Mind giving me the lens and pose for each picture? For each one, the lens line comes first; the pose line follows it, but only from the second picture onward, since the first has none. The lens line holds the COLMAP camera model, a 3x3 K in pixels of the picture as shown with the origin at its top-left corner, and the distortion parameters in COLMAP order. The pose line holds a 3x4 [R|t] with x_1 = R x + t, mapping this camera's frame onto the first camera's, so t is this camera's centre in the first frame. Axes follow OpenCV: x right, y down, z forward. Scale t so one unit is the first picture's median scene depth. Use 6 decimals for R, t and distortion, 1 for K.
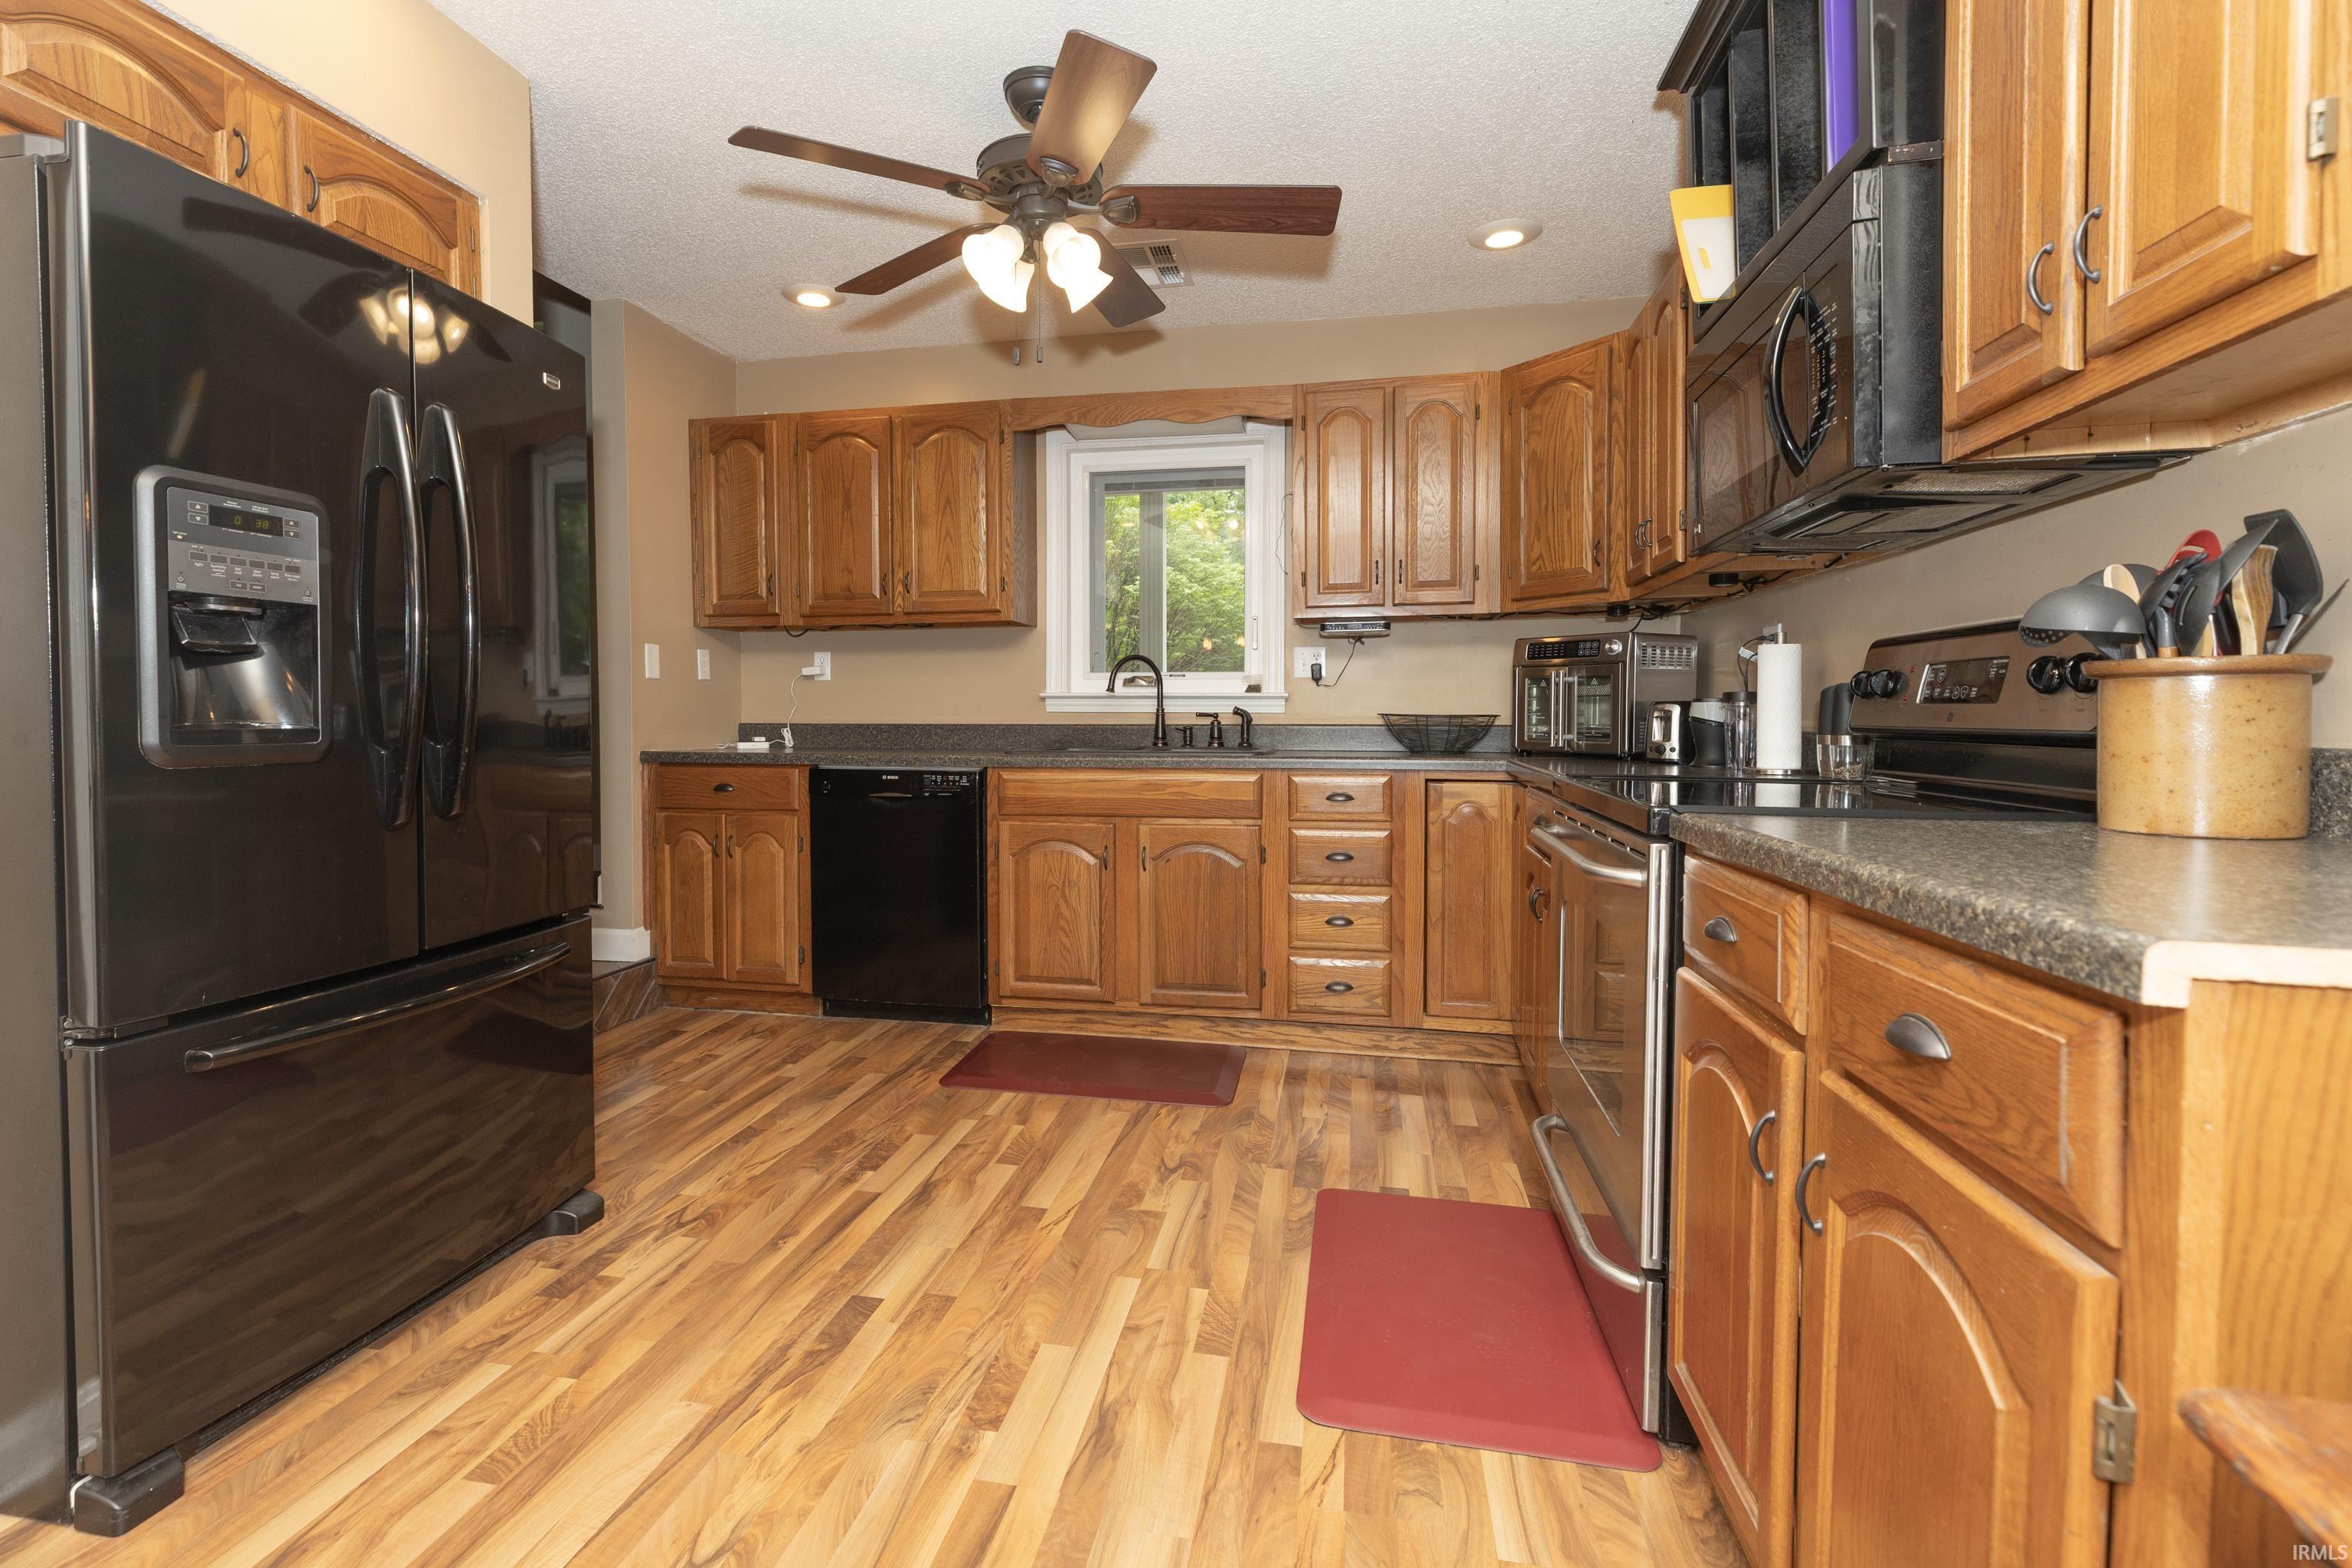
lens RADIAL K [[1128.7, 0, 1175.5], [0, 1128.7, 755.0], [0, 0, 1]] dist [0.002523, -0.000089]
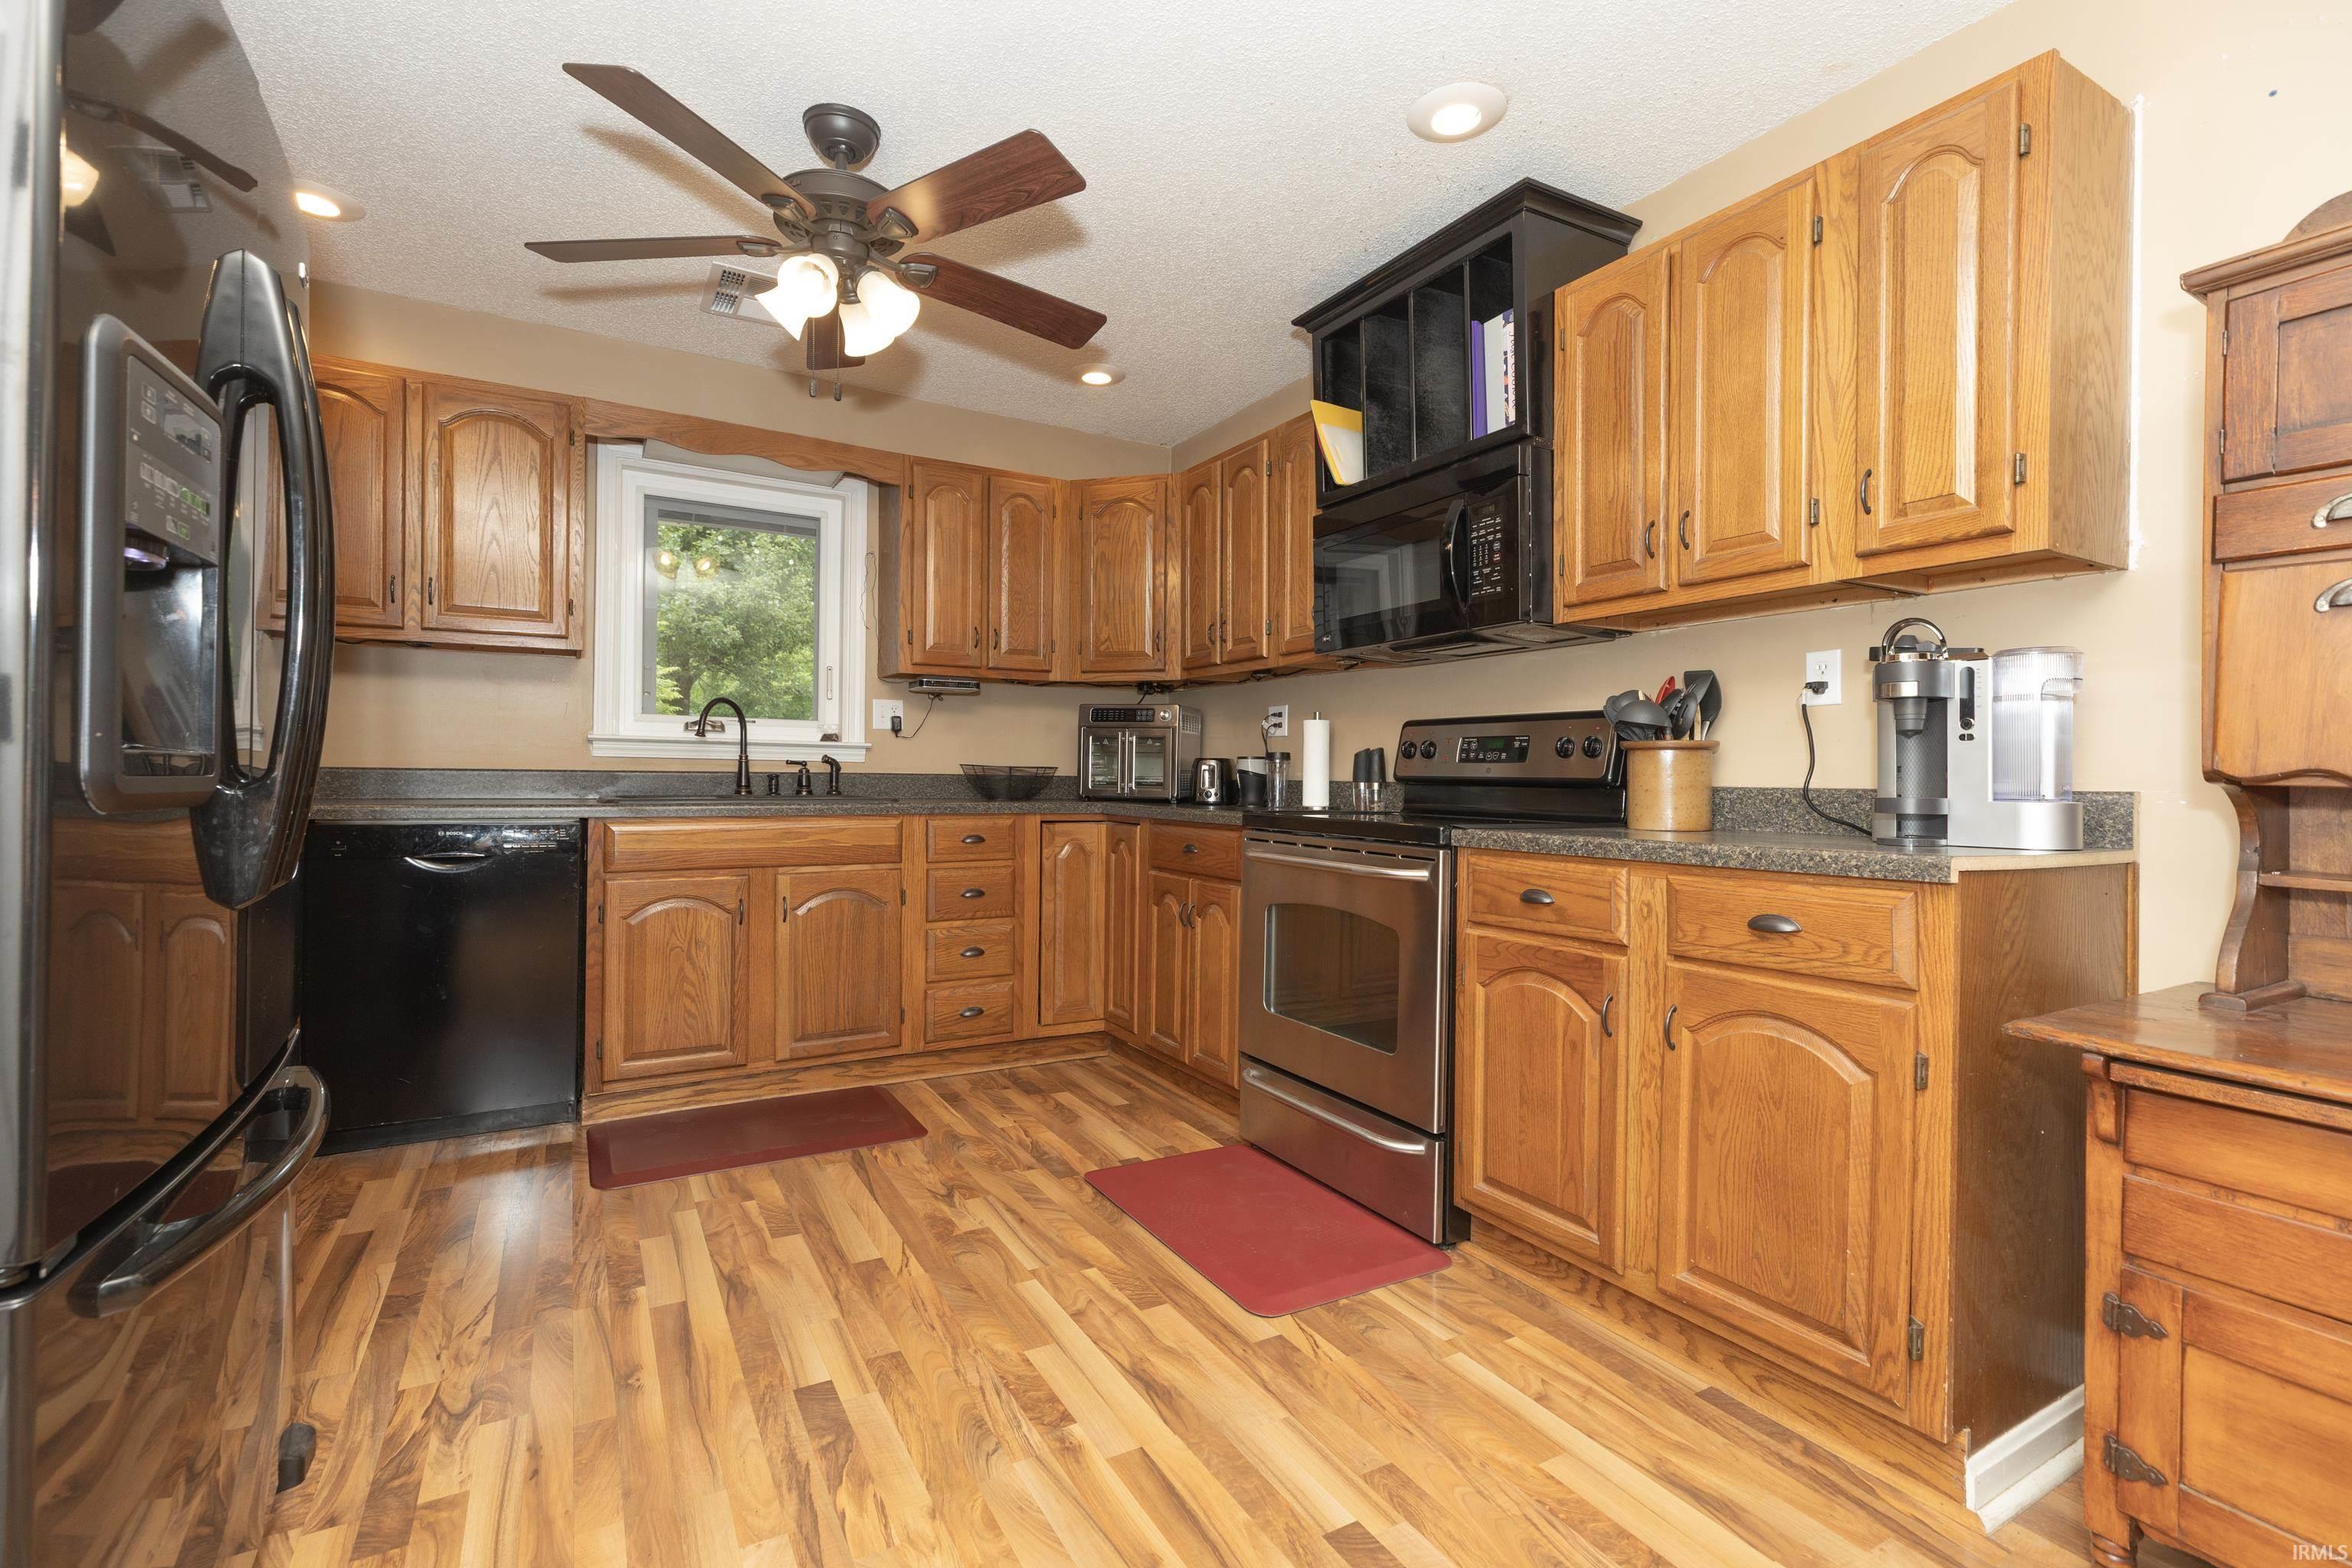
lens RADIAL K [[1083.0, 0, 1176.0], [0, 1083.0, 784.0], [0, 0, 1]] dist [0.000910, 0.000116]
pose [[0.730135, 0.003977, 0.683292, -0.457857], [0.012264, 0.999746, -0.018924, 0.006257], [-0.683193, 0.022197, 0.729900, 0.096490]]
